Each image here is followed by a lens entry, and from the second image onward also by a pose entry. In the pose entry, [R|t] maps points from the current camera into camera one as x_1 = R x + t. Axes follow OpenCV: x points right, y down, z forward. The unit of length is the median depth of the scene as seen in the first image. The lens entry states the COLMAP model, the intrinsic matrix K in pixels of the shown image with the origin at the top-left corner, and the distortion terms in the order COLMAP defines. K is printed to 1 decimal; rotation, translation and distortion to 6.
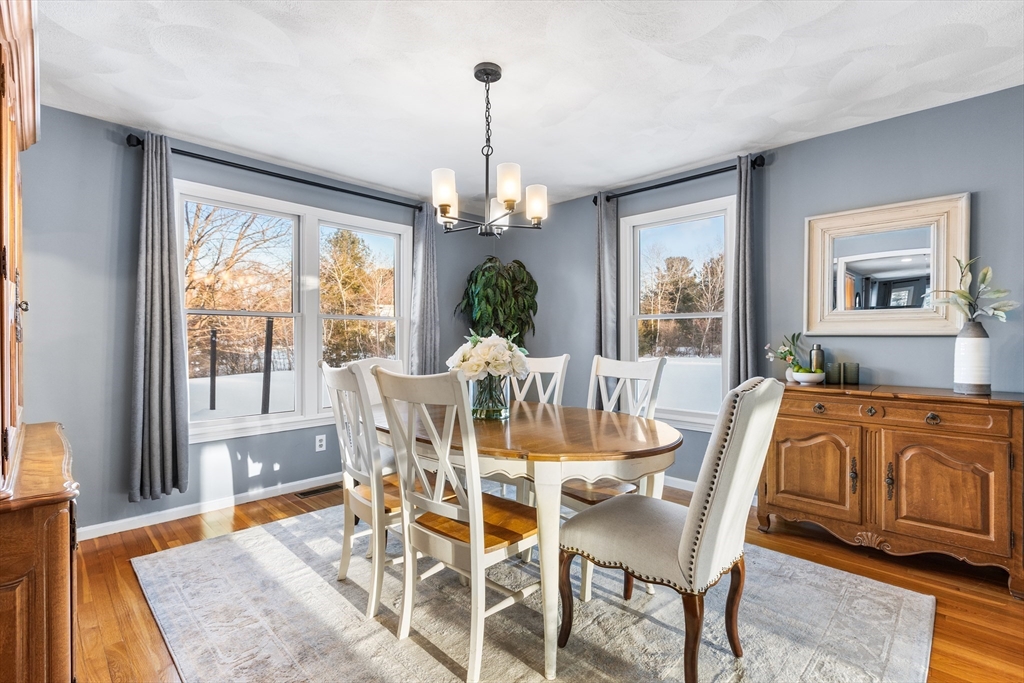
lens RADIAL K [[464.8, 0, 506.3], [0, 464.8, 338.1], [0, 0, 1]] dist [0.000225, -0.000743]
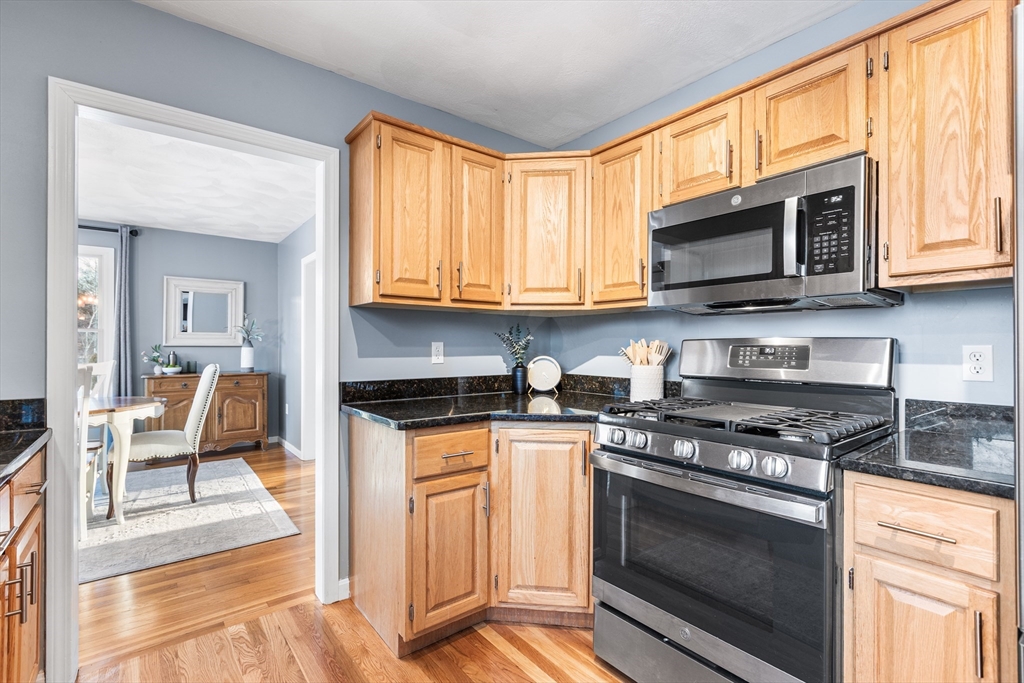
lens RADIAL K [[464.8, 0, 513.4], [0, 464.8, 344.9], [0, 0, 1]] dist [0.000225, -0.000743]
pose [[0.109364, 0.005602, 0.993986, -0.938172], [-0.001920, 0.999983, -0.005425, -0.002337], [-0.994000, -0.001315, 0.109373, -0.457717]]
